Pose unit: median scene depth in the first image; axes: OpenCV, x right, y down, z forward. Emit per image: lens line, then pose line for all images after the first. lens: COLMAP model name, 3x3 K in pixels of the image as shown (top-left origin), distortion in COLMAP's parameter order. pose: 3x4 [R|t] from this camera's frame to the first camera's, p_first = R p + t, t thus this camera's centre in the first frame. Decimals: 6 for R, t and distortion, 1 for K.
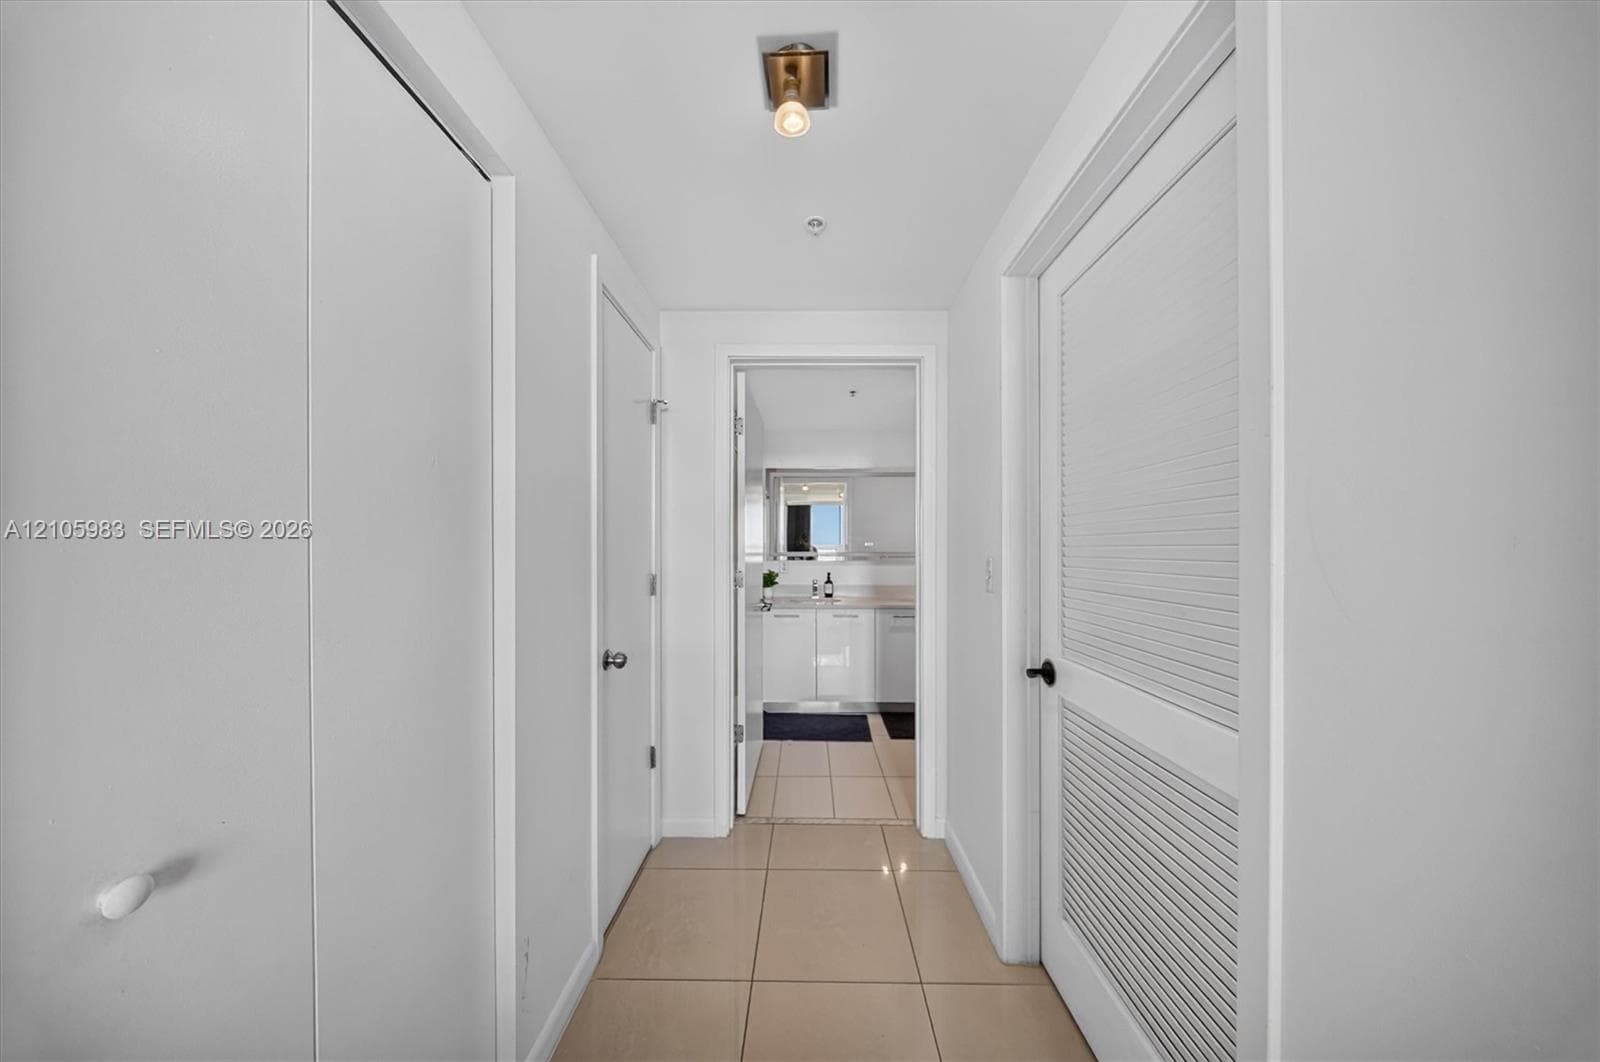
lens RADIAL K [[469.8, 0, 797.8], [0, 469.8, 543.4], [0, 0, 1]] dist [0.000565, -0.001955]
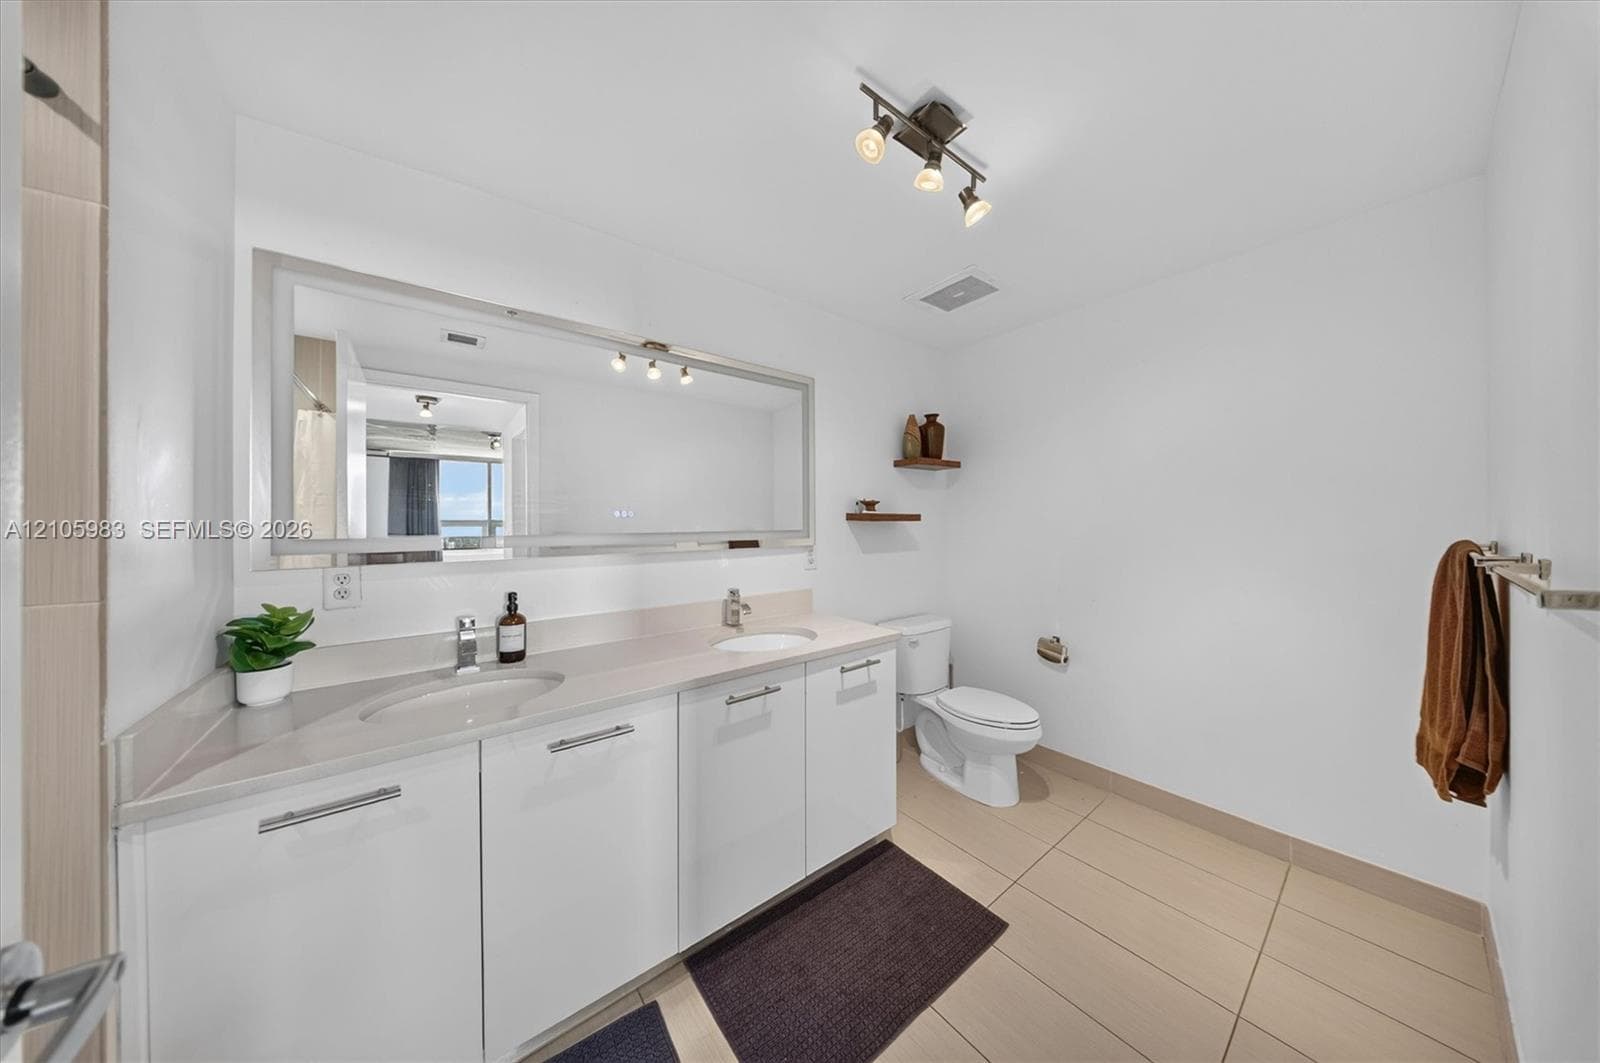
lens RADIAL K [[483.0, 0, 798.0], [0, 483.0, 518.7], [0, 0, 1]] dist [-0.000052, -0.000021]
pose [[0.784647, -0.001931, 0.619939, 0.009799], [0.003475, 0.999993, -0.001284, 0.007679], [-0.619933, 0.003161, 0.784649, 0.580669]]
